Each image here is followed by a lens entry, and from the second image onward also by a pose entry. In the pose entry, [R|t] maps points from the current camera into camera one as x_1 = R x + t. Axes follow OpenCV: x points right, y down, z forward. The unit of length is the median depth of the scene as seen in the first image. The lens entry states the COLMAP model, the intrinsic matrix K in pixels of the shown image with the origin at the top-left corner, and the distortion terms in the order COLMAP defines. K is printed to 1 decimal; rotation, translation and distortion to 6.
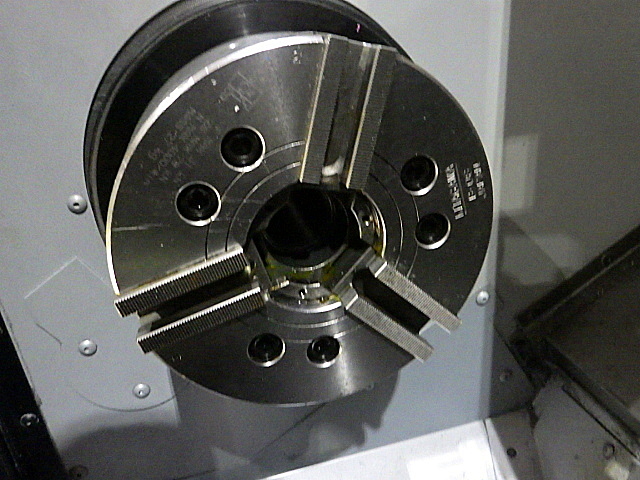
lens RADIAL K [[525.5, 0, 320.6], [0, 525.5, 240.9], [0, 0, 1]] dist [-0.006489, -0.005080]
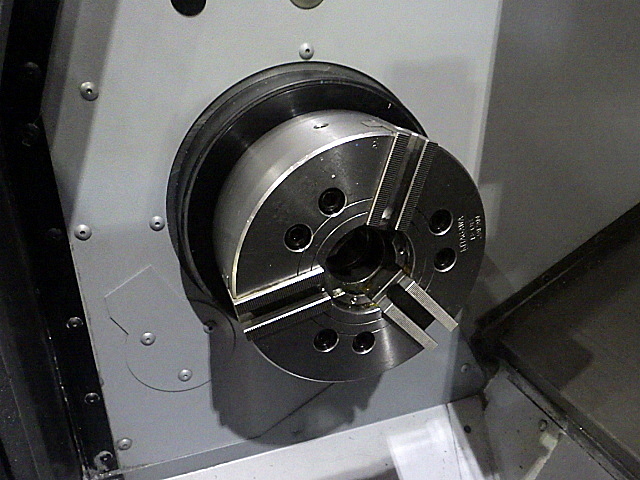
lens RADIAL K [[525.5, 0, 319.3], [0, 525.5, 239.6], [0, 0, 1]] dist [-0.006489, -0.005080]
pose [[0.991096, 0.042954, 0.126029, -0.289126], [-0.042318, 0.999074, -0.007721, -0.045458], [-0.126244, 0.002319, 0.991996, -0.354983]]
